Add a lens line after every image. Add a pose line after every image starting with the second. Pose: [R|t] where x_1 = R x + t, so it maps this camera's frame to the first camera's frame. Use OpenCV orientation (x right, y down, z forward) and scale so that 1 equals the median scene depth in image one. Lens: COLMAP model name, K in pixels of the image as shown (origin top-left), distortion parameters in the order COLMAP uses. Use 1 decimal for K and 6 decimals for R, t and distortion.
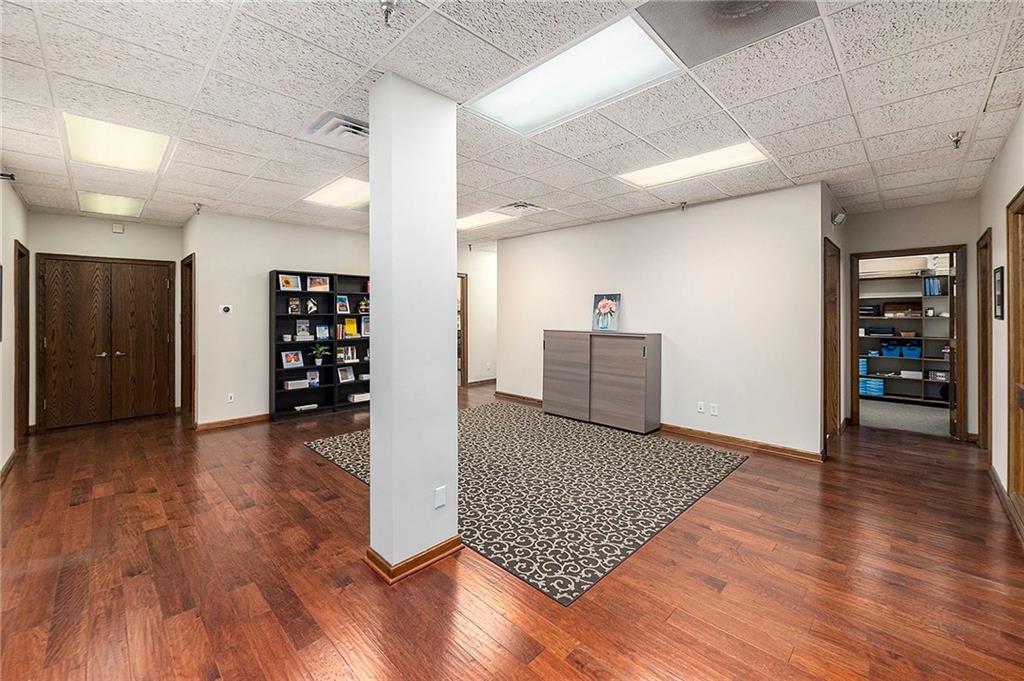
lens RADIAL K [[411.7, 0, 532.5], [0, 411.7, 312.9], [0, 0, 1]] dist [-0.002094, -0.000099]
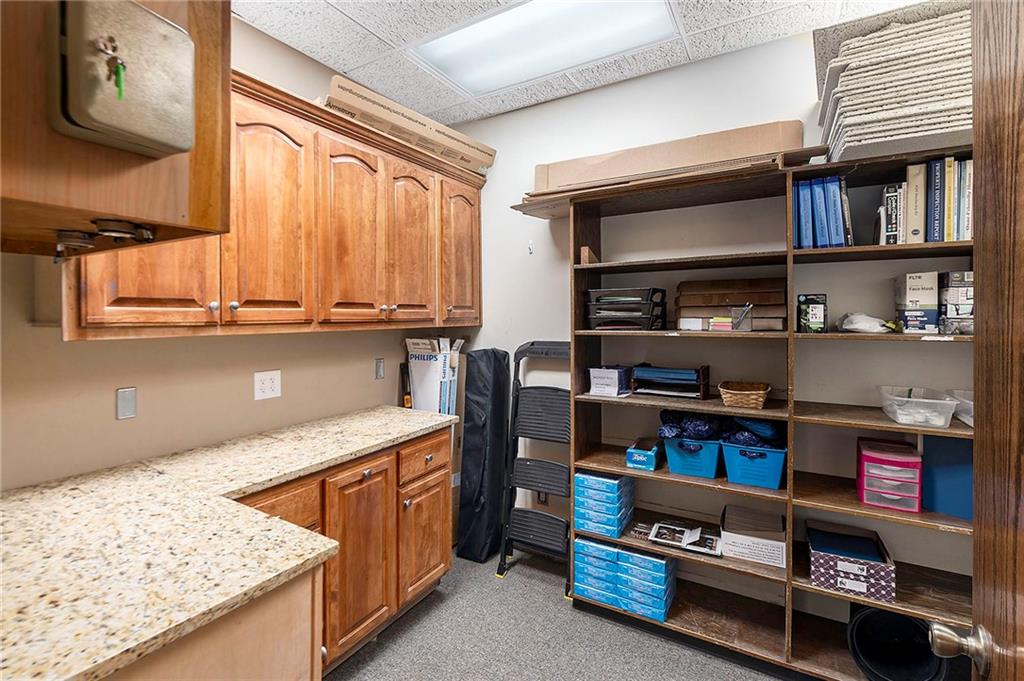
lens RADIAL K [[473.6, 0, 505.0], [0, 473.6, 319.4], [0, 0, 1]] dist [0.001462, 0.000050]
pose [[0.977794, -0.000025, 0.209570, 0.705644], [-0.001042, 0.999987, 0.004980, 0.000519], [-0.209567, -0.005088, 0.977781, 0.739600]]
